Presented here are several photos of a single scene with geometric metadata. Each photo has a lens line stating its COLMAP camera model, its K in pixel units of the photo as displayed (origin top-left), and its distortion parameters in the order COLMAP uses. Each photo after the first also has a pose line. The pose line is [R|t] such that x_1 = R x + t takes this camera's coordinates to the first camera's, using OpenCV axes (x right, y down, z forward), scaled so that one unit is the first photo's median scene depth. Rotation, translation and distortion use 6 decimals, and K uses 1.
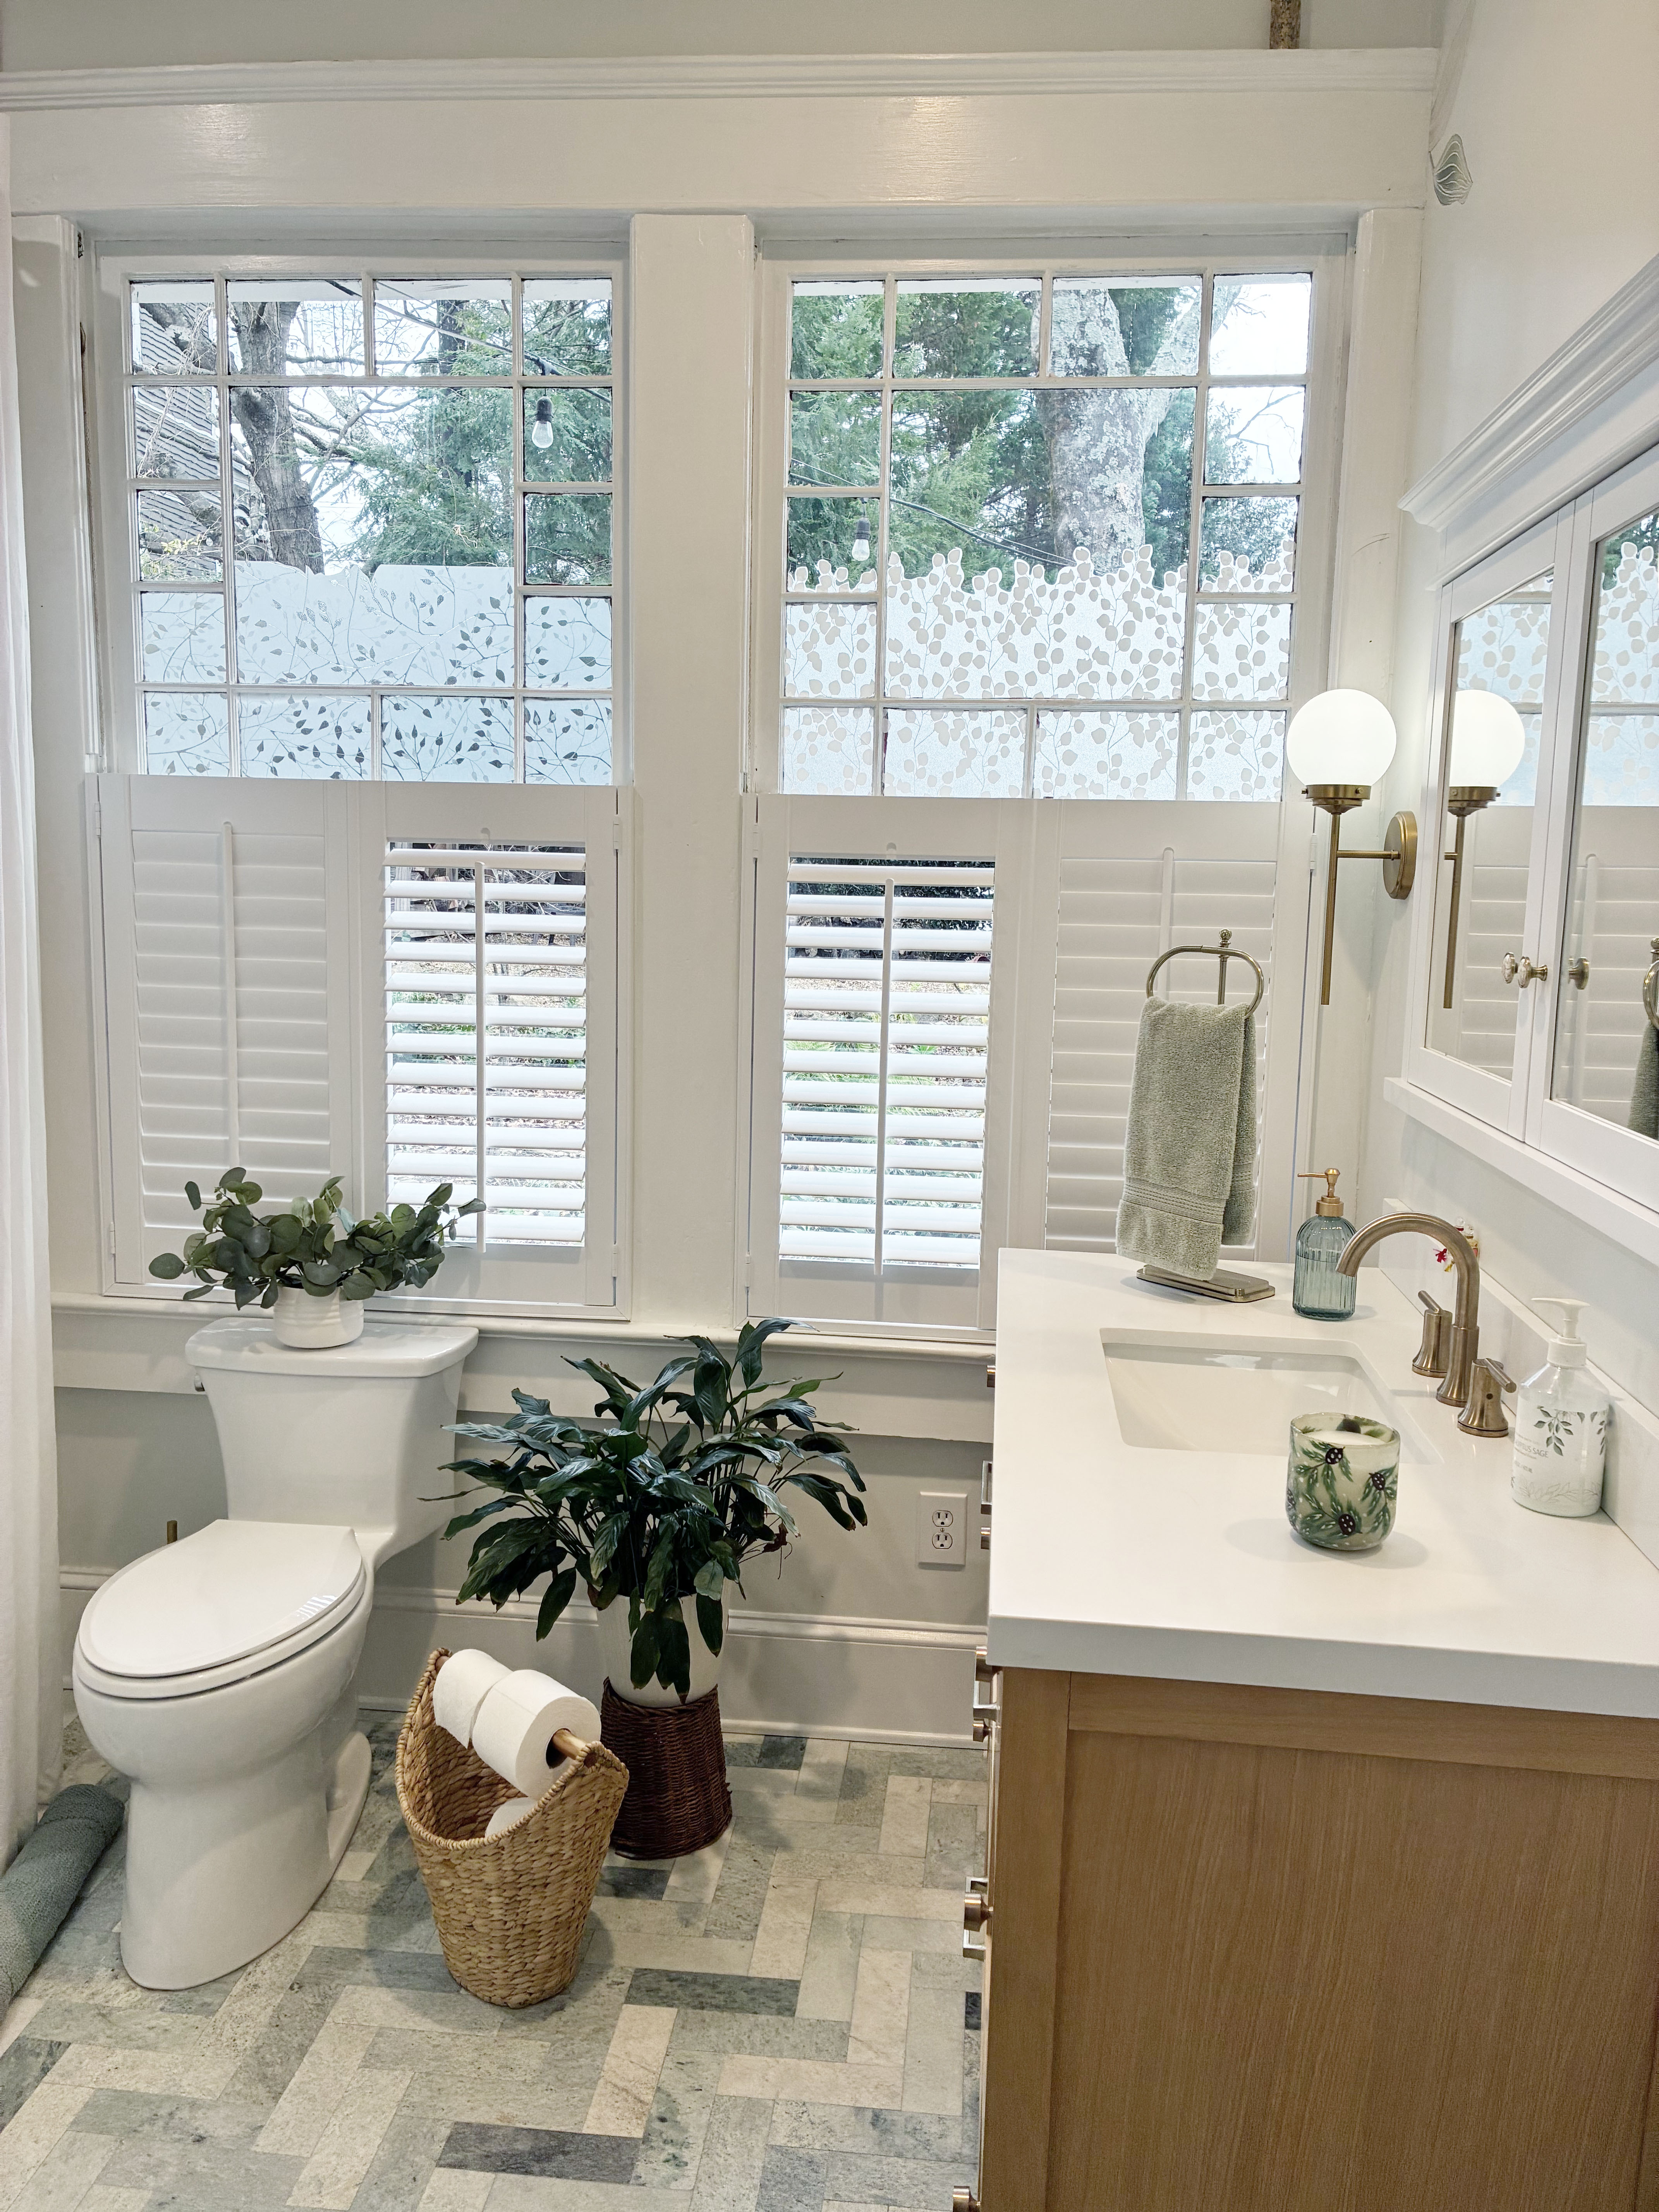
lens RADIAL K [[1717.4, 0, 834.7], [0, 1717.4, 1134.8], [0, 0, 1]] dist [0.053532, -0.085477]
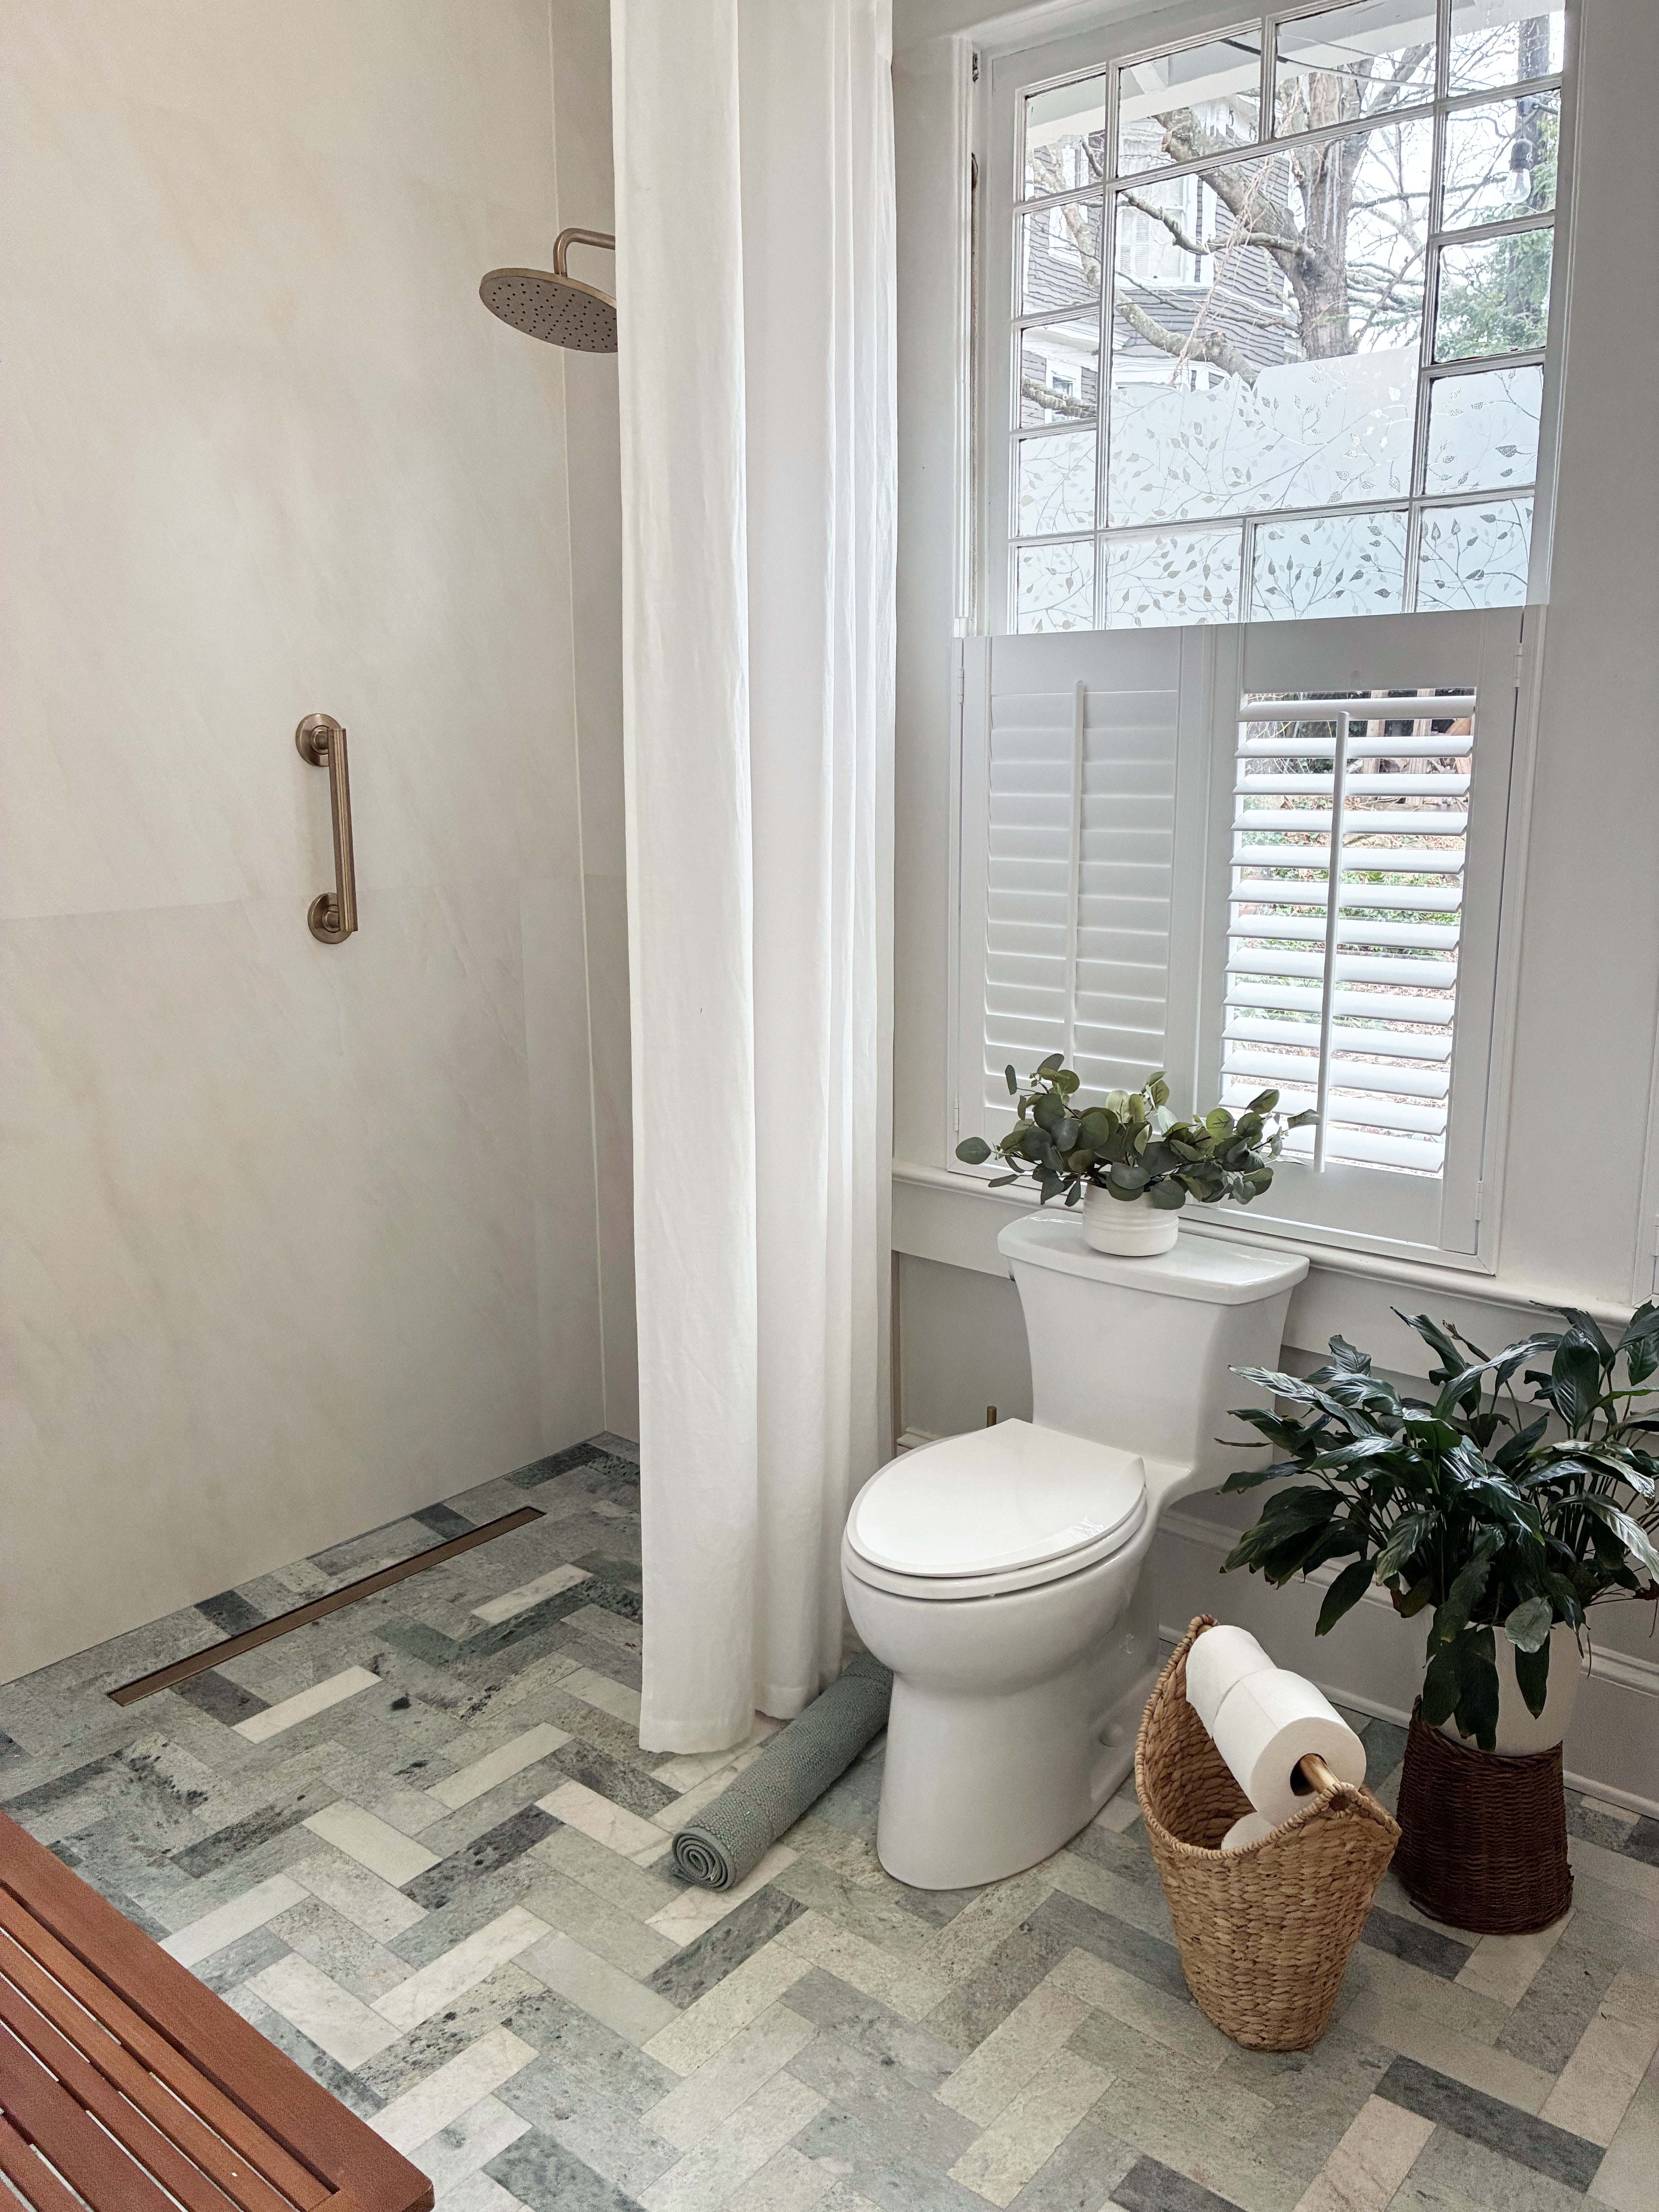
lens RADIAL K [[1690.1, 0, 829.5], [0, 1690.1, 1106.0], [0, 0, 1]] dist [0.036997, -0.040253]
pose [[0.823318, 0.090421, -0.560332, 0.070088], [-0.060513, 0.995586, 0.071745, -0.010908], [0.564346, -0.025161, 0.825155, 0.169488]]
